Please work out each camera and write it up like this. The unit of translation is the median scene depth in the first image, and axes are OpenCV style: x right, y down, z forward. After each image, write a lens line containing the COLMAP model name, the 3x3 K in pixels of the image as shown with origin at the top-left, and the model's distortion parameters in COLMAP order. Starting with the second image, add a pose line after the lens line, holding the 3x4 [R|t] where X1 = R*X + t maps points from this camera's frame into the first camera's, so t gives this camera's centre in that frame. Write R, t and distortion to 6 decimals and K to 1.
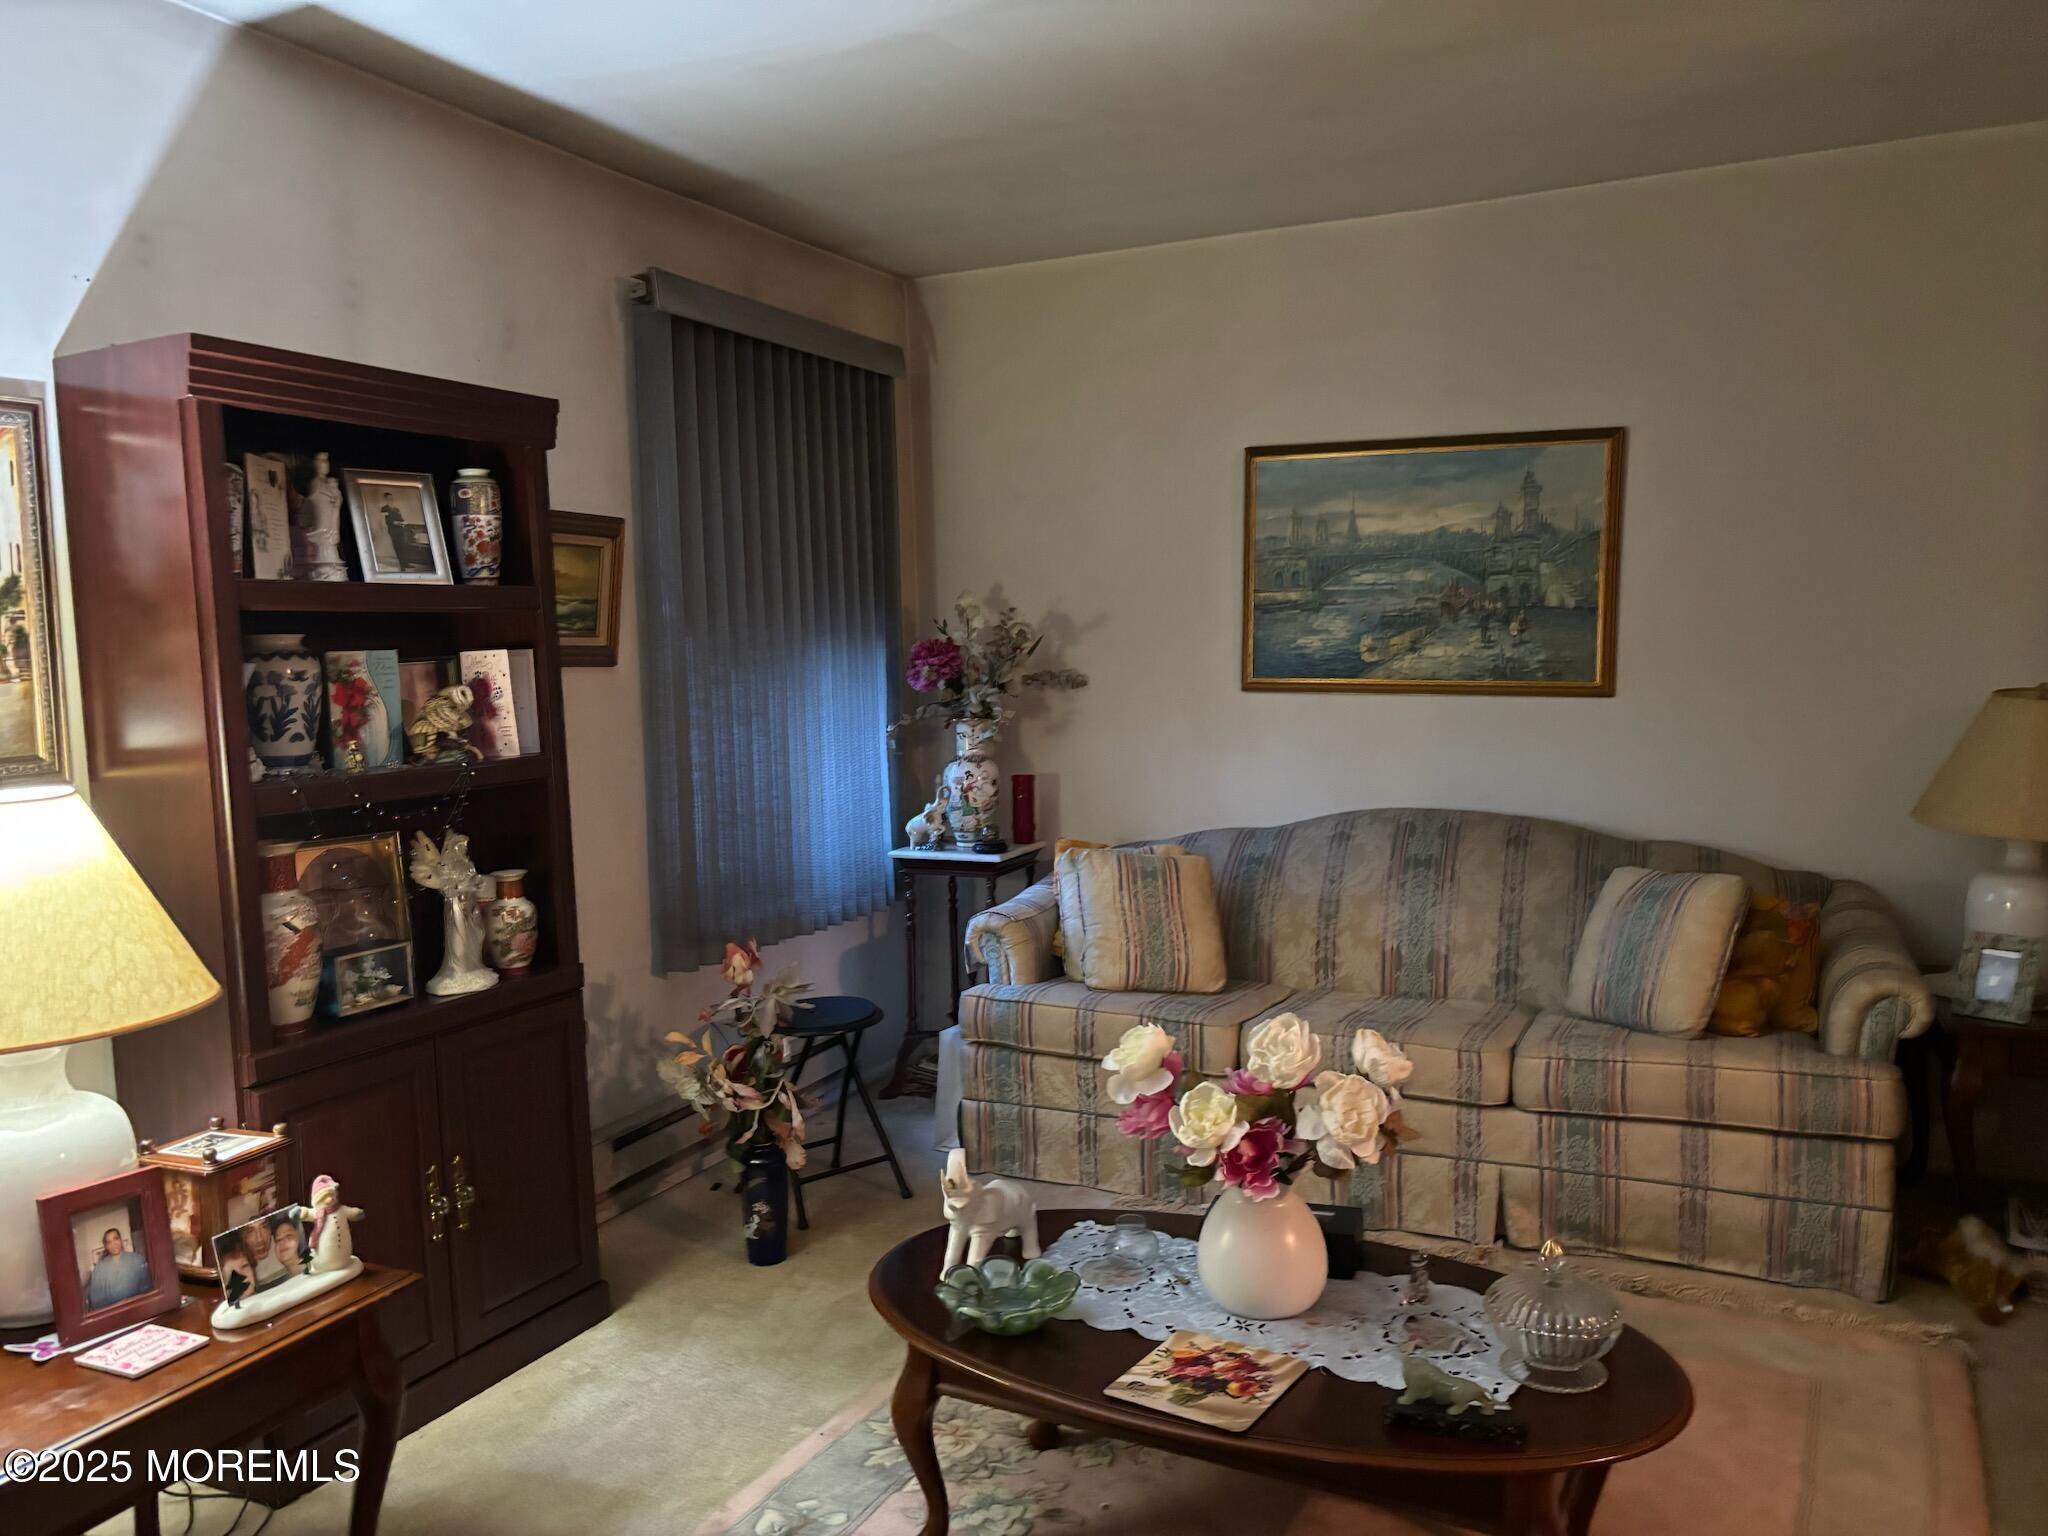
lens RADIAL K [[1548.9, 0, 1008.9], [0, 1548.9, 782.3], [0, 0, 1]] dist [0.052882, -0.067198]
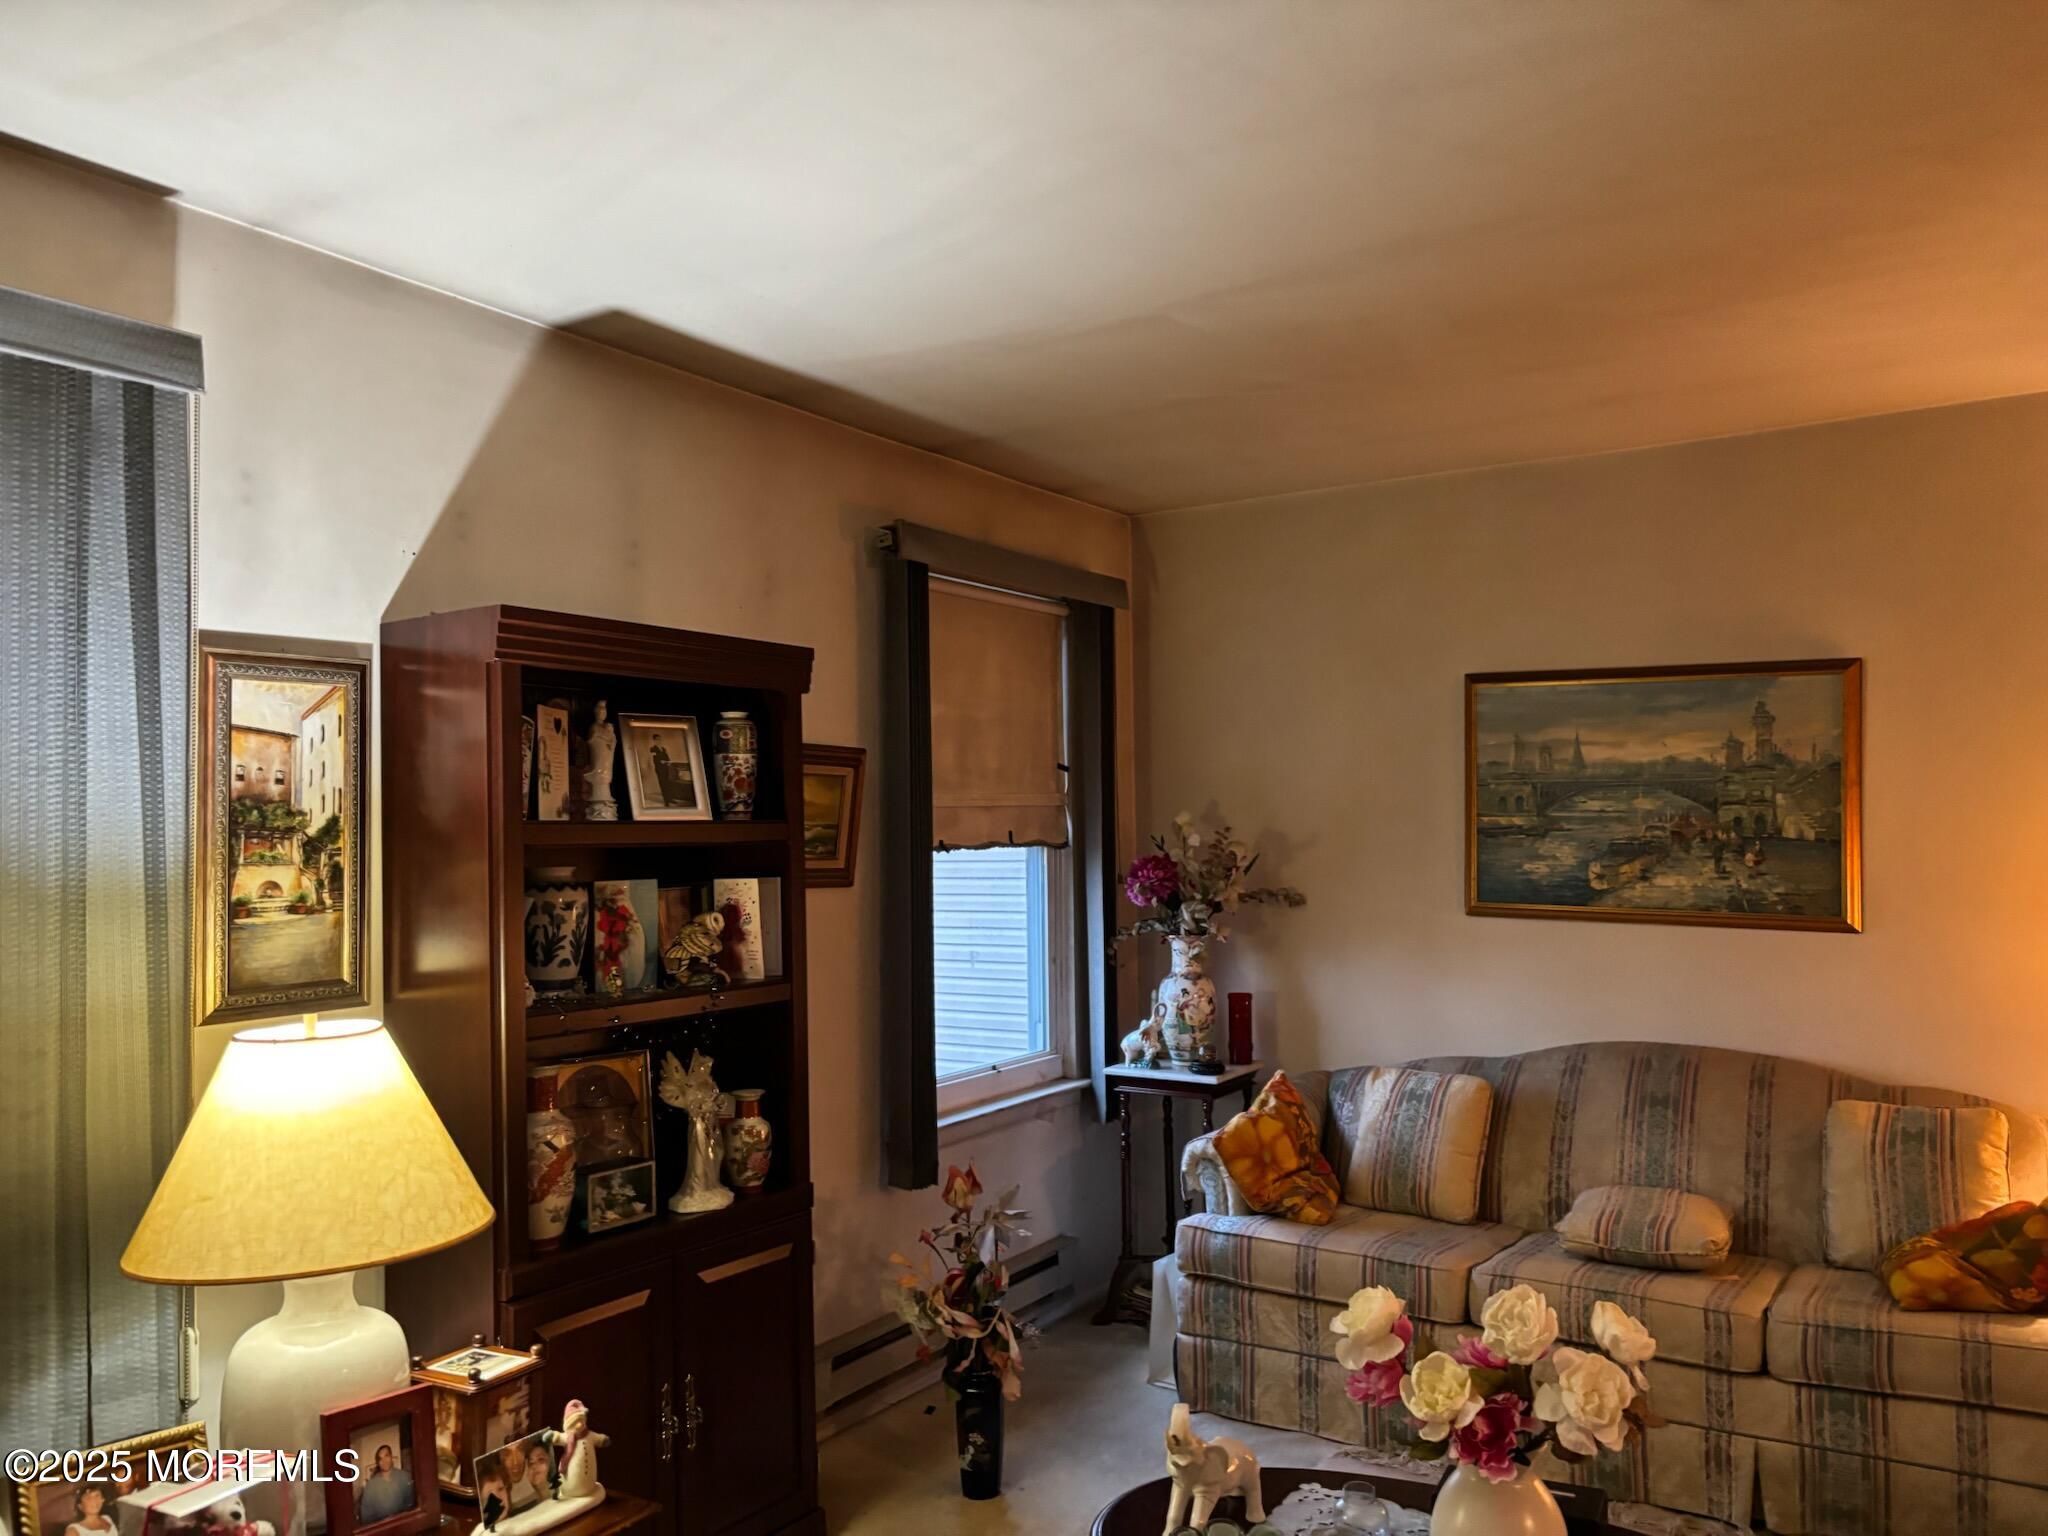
lens RADIAL K [[1548.9, 0, 1035.5], [0, 1548.9, 779.4], [0, 0, 1]] dist [0.052882, -0.067198]
pose [[0.993080, 0.007689, -0.117190, -0.008899], [-0.021850, 0.992529, -0.120039, -0.028463], [0.115392, 0.121769, 0.985828, -0.031439]]
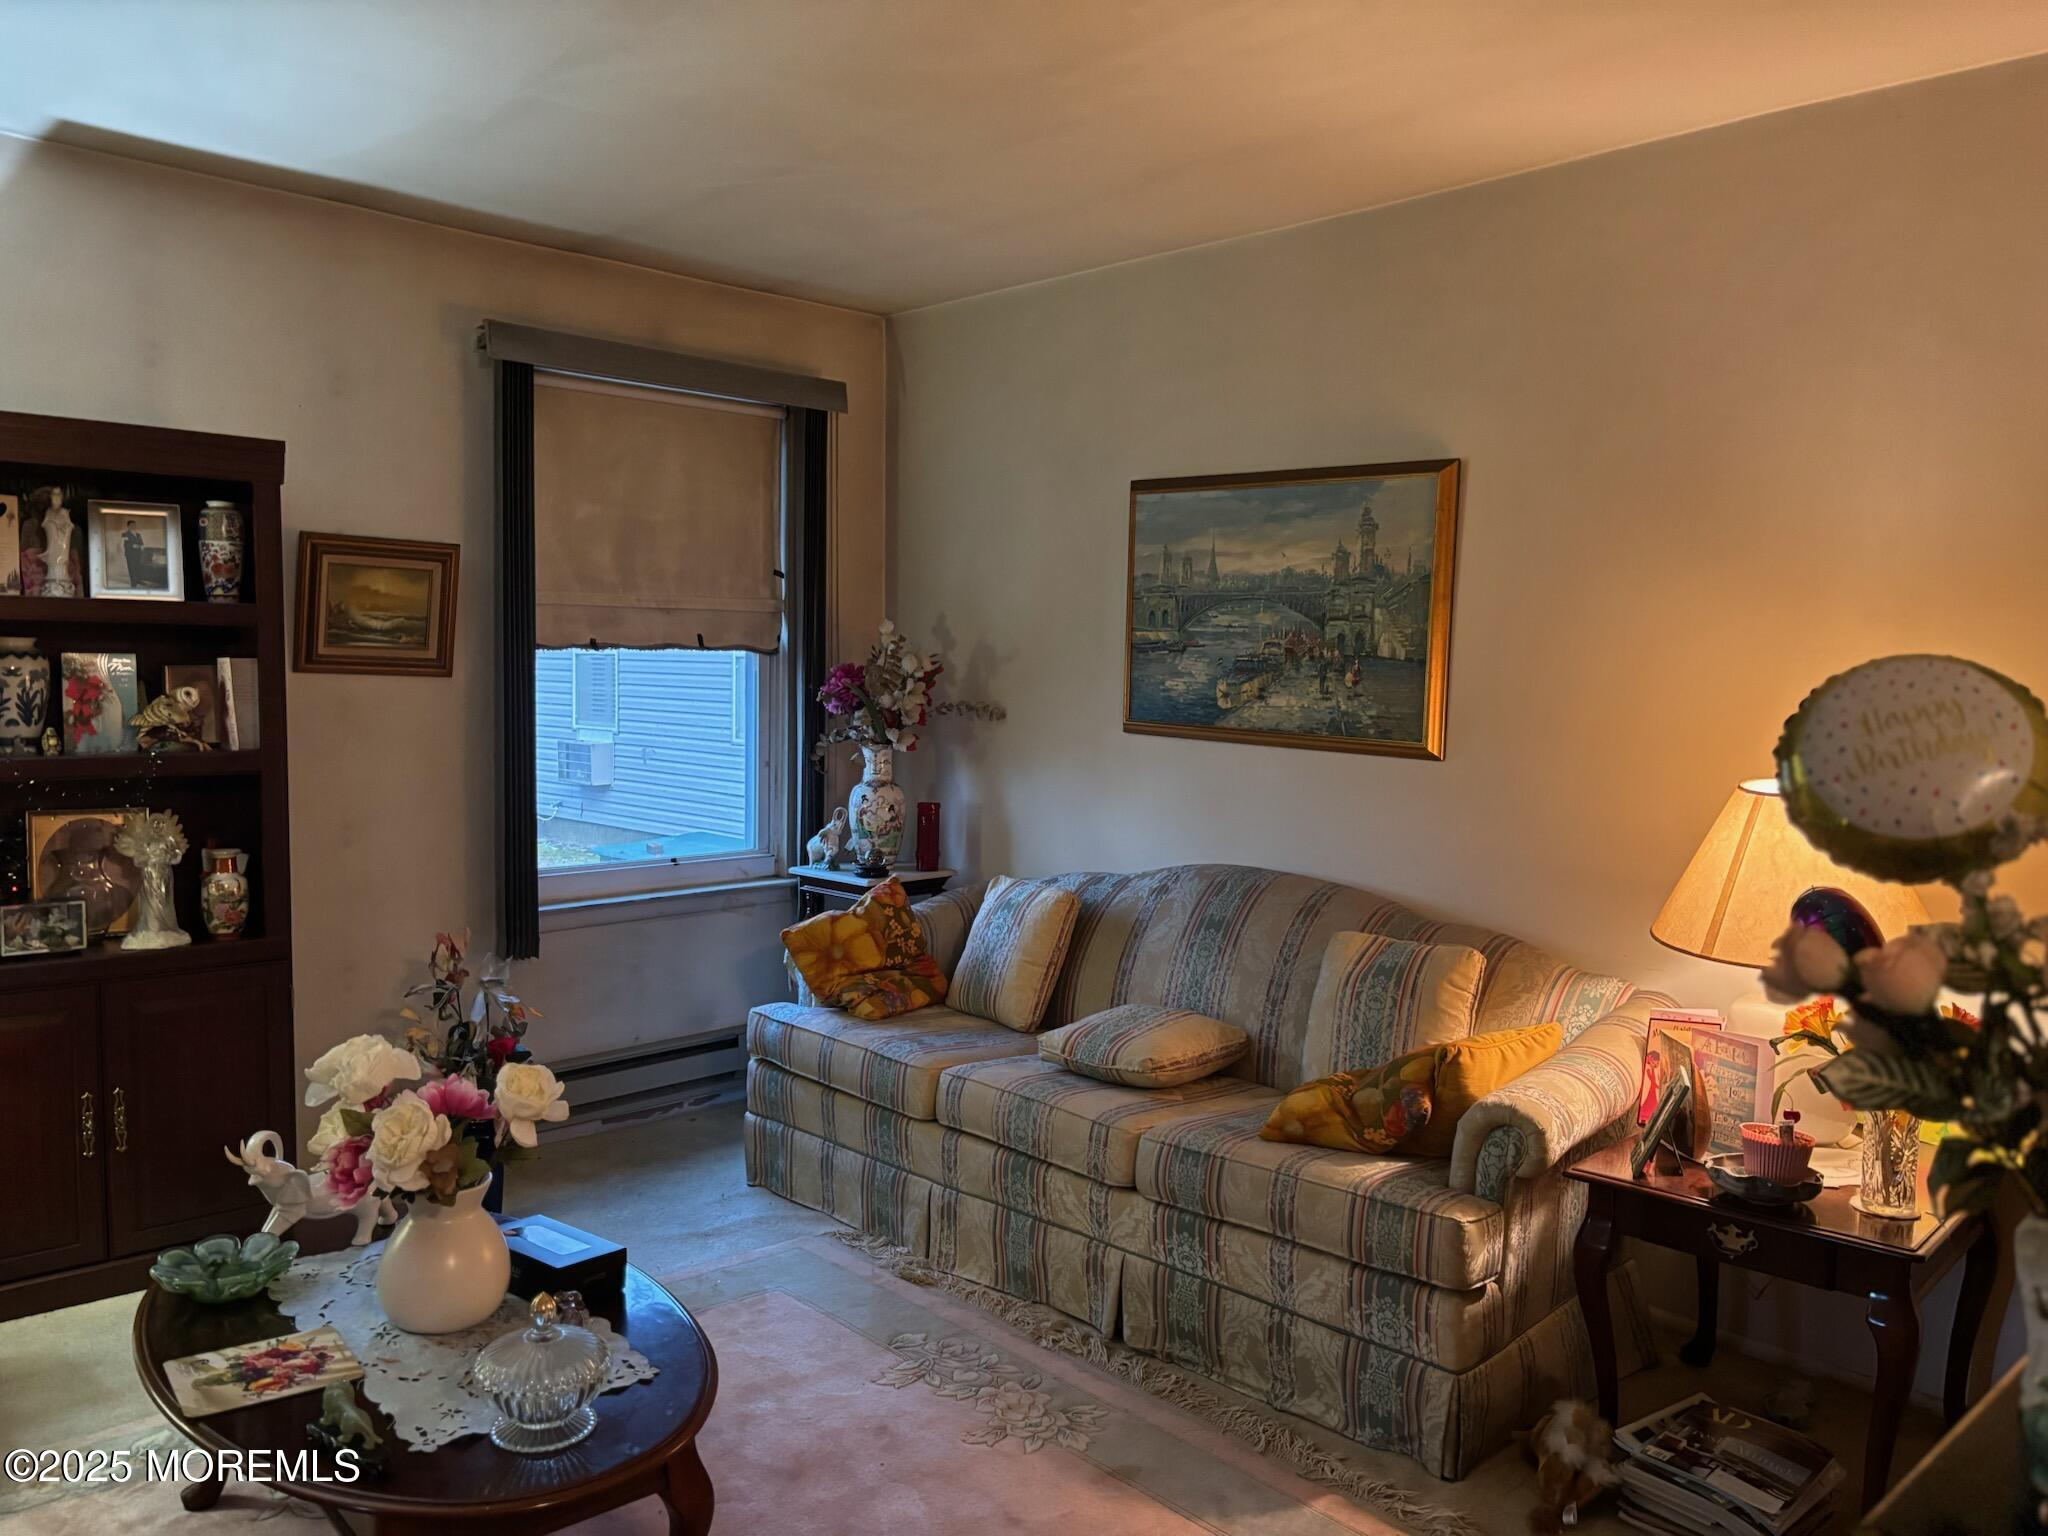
lens RADIAL K [[1548.9, 0, 1038.0], [0, 1548.9, 780.5], [0, 0, 1]] dist [0.052882, -0.067198]
pose [[0.940042, 0.065424, -0.334724, 0.613296], [-0.070529, 0.997505, -0.003107, -0.031913], [0.333685, 0.026528, 0.942311, 0.108004]]
